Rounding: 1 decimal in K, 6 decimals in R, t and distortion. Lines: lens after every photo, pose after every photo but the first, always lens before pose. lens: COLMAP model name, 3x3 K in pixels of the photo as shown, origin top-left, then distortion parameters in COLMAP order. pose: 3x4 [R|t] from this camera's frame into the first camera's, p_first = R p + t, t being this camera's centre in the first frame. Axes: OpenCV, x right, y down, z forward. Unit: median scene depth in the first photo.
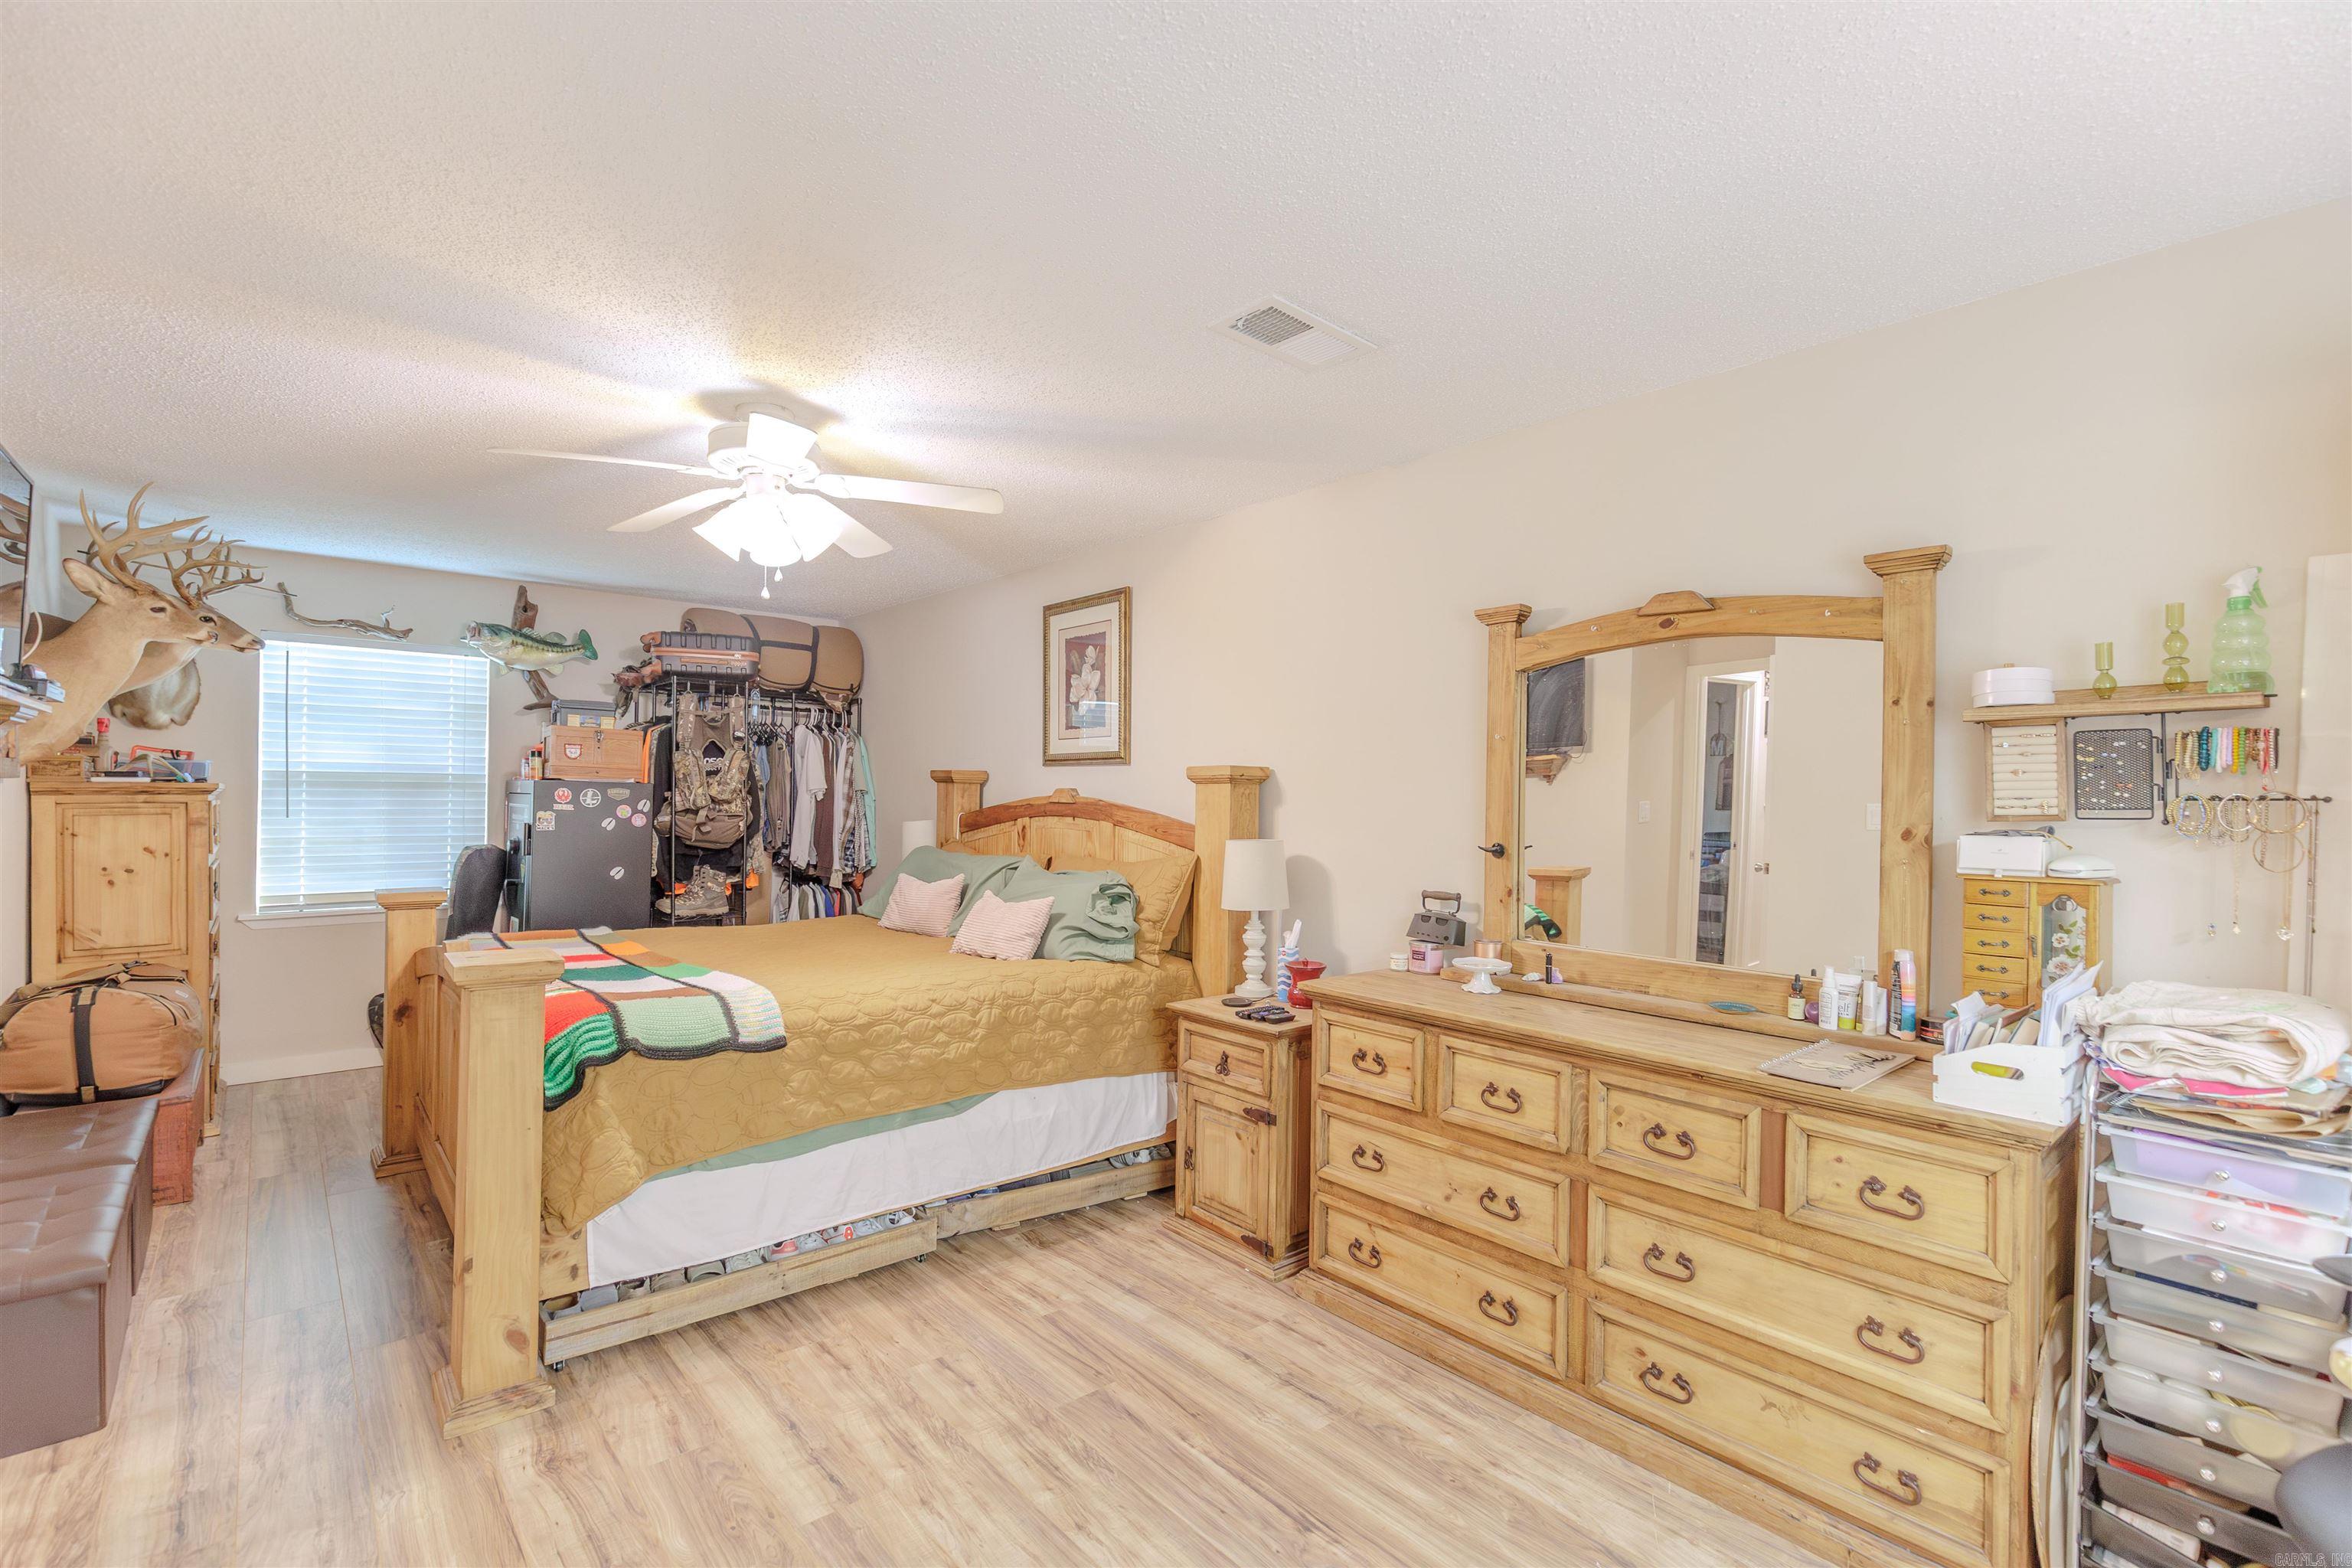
lens RADIAL K [[1071.9, 0, 1177.3], [0, 1071.9, 793.7], [0, 0, 1]] dist [0.008162, 0.000223]
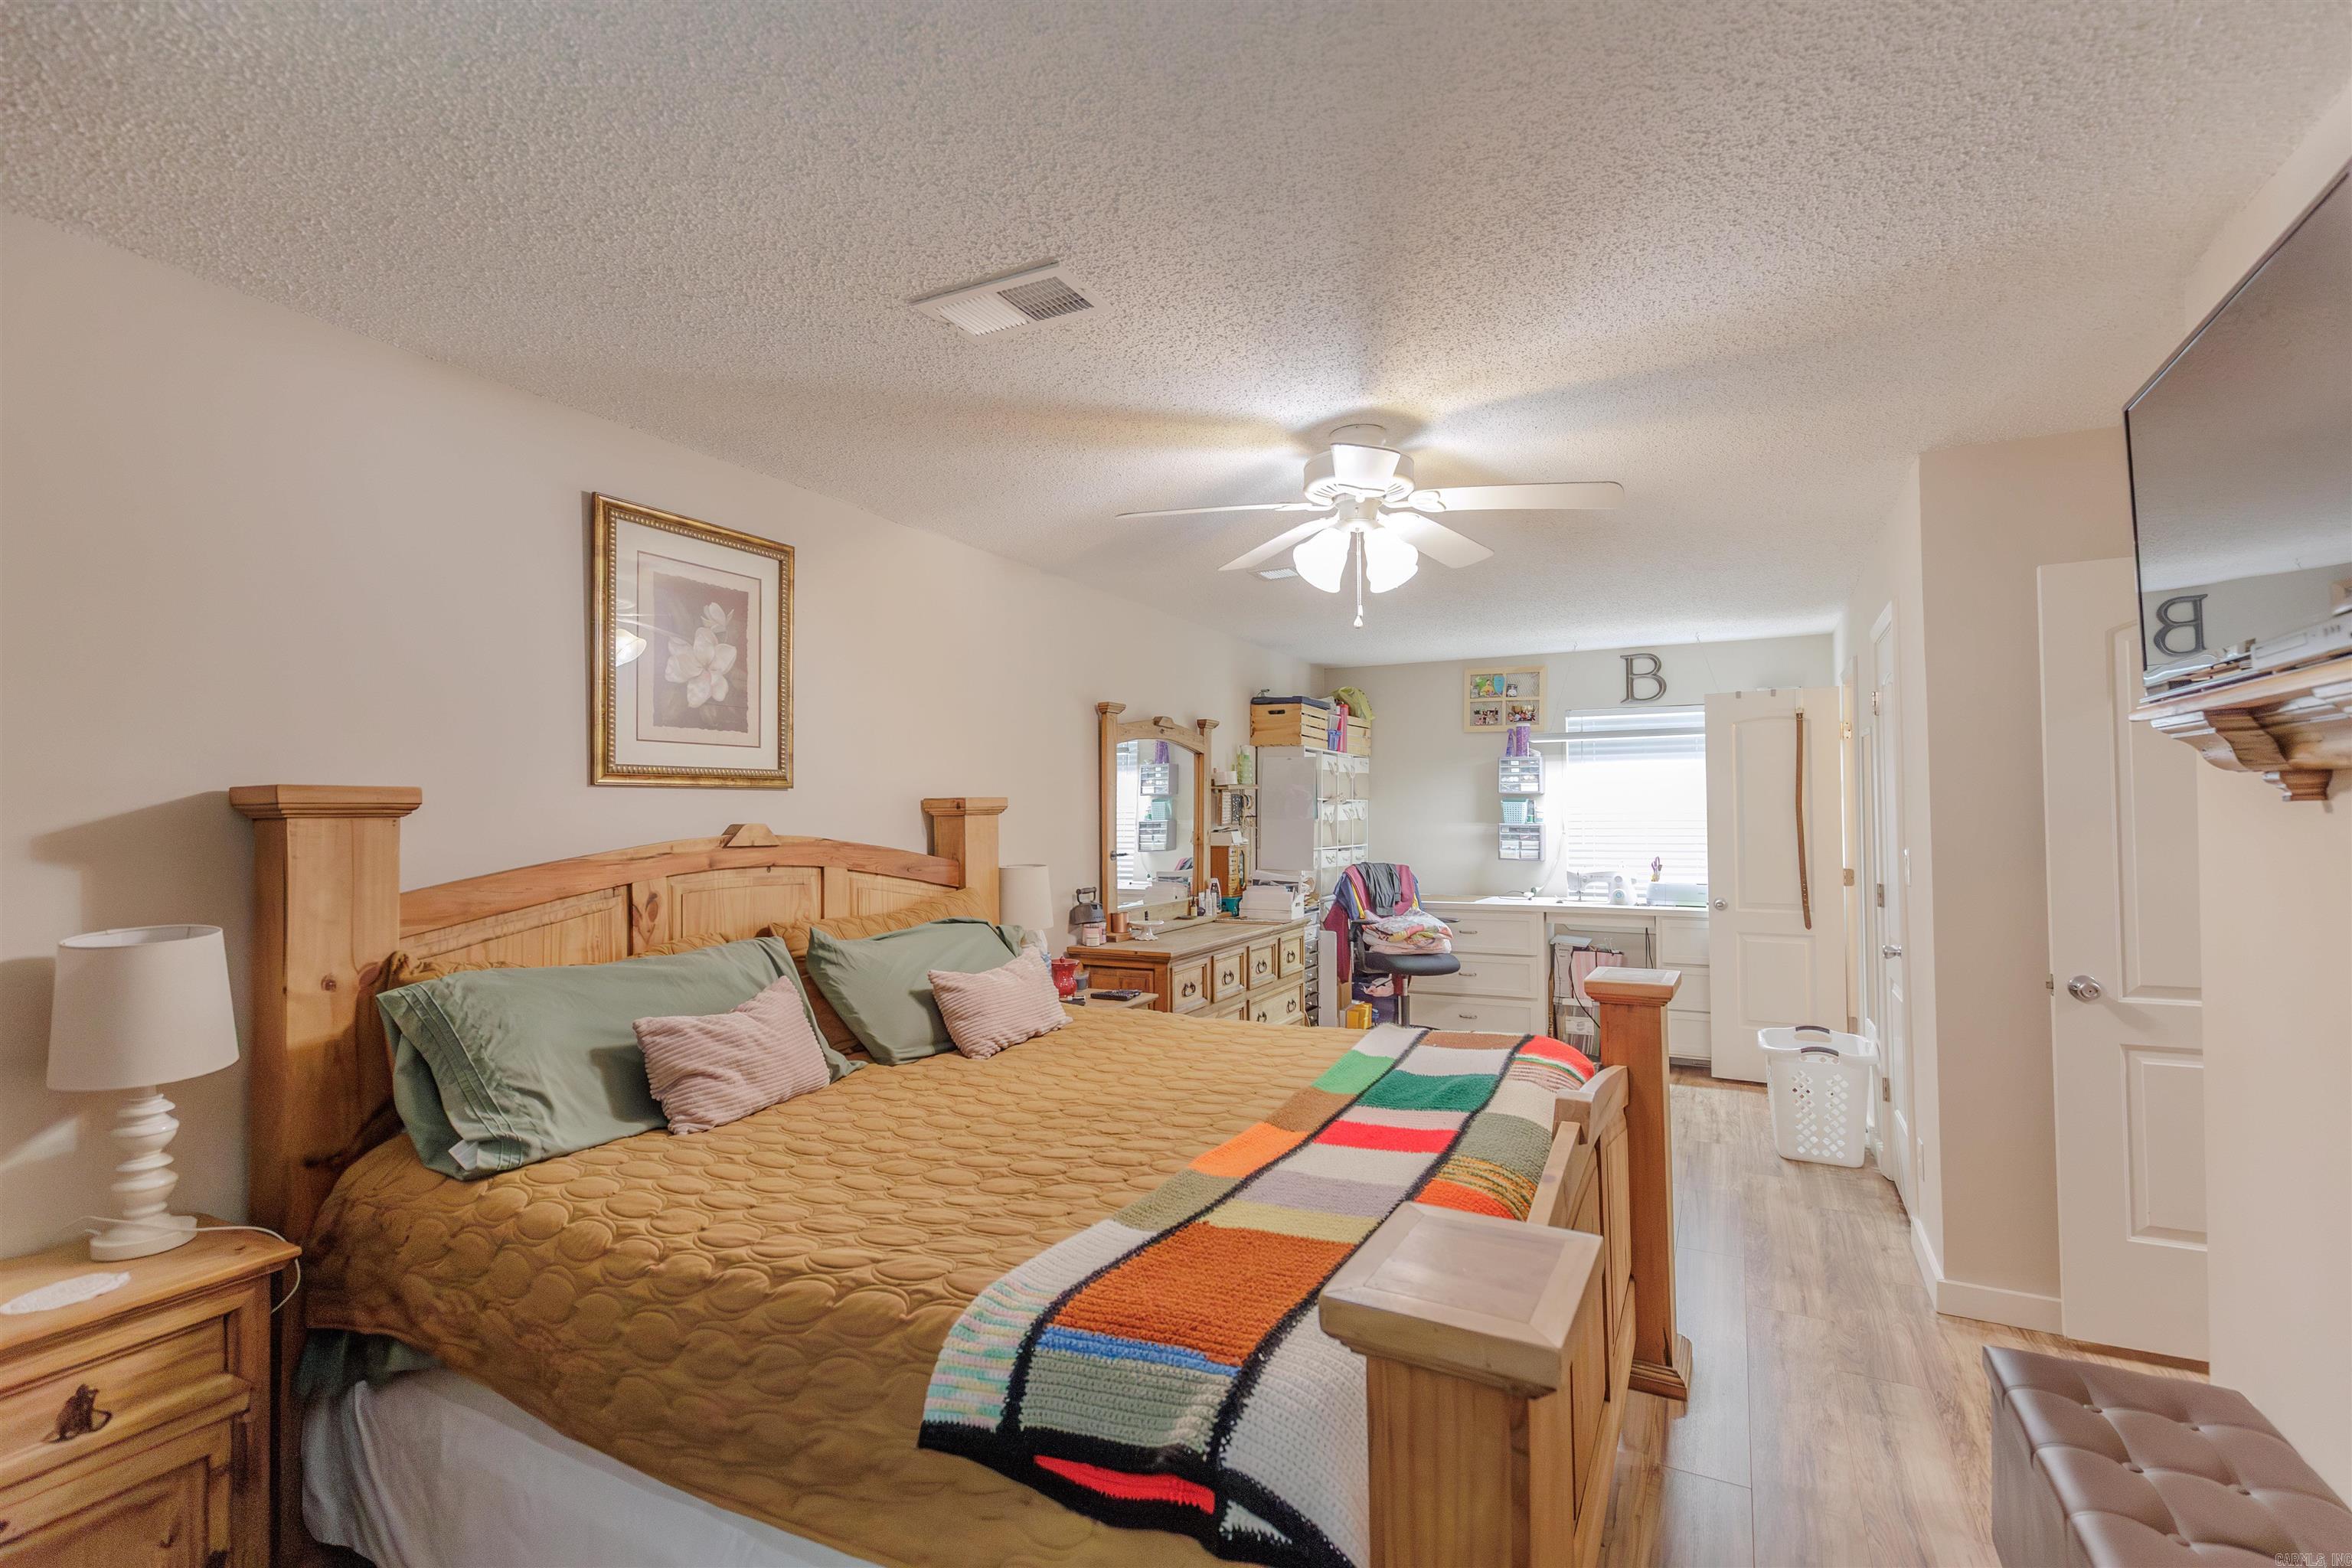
lens RADIAL K [[1071.9, 0, 1180.2], [0, 1071.9, 782.8], [0, 0, 1]] dist [0.008162, 0.000223]
pose [[-0.372816, 0.013674, 0.927805, -0.787291], [0.007955, 0.999902, -0.011540, -0.021005], [-0.927871, 0.003079, -0.372888, 0.991649]]
